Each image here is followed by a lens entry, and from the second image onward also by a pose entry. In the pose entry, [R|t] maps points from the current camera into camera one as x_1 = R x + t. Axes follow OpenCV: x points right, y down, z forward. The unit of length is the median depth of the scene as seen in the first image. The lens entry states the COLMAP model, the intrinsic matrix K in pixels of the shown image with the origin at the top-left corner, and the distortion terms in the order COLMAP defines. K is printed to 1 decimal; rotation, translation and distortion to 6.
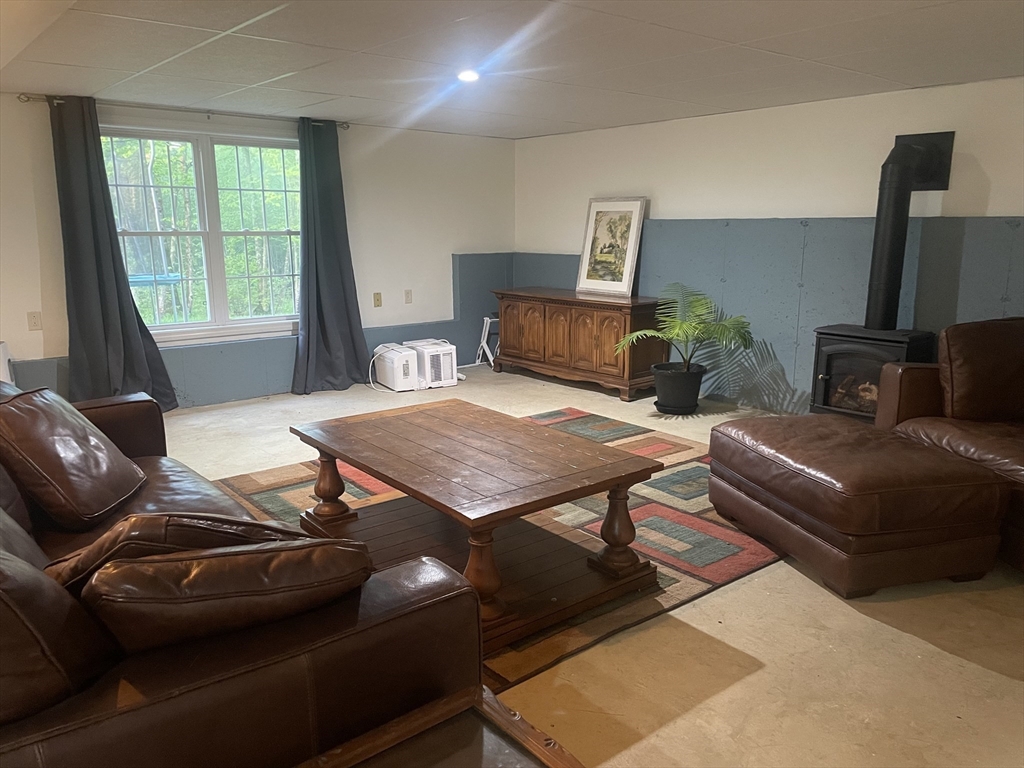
lens RADIAL K [[759.9, 0, 516.0], [0, 759.9, 381.3], [0, 0, 1]] dist [0.080434, -0.108416]
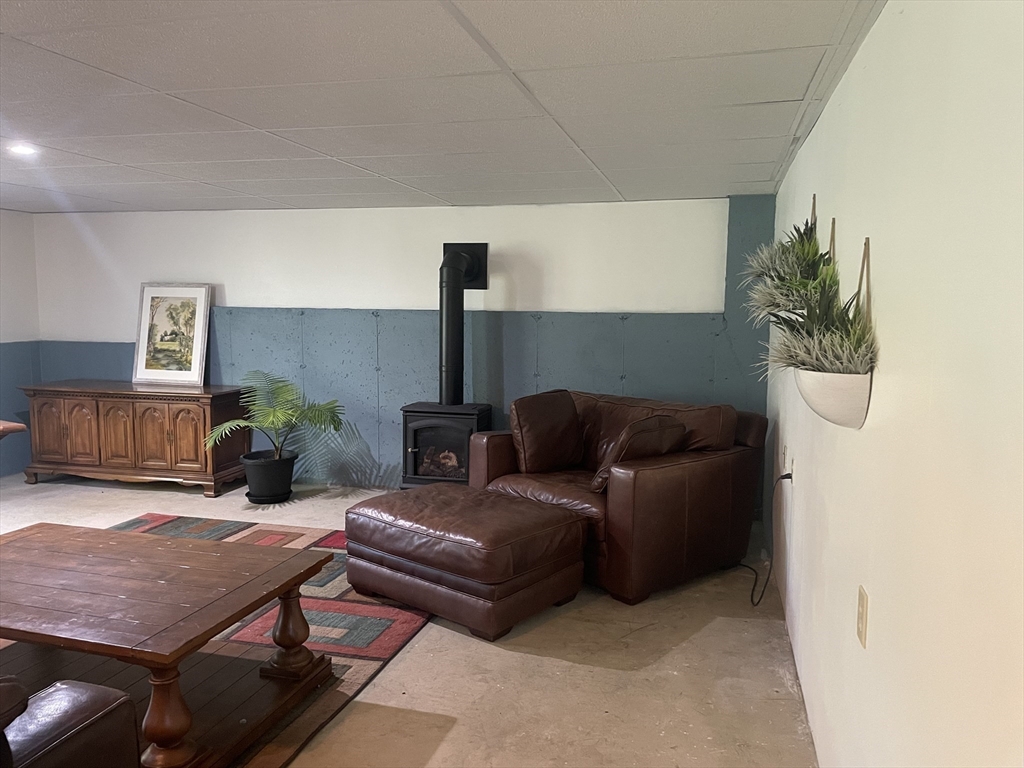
lens RADIAL K [[759.9, 0, 516.0], [0, 759.9, 381.3], [0, 0, 1]] dist [0.080434, -0.108416]
pose [[0.814013, -0.050230, 0.578670, -0.116064], [0.108107, 0.991948, -0.065971, -0.015925], [-0.570697, 0.116259, 0.812889, -0.001404]]
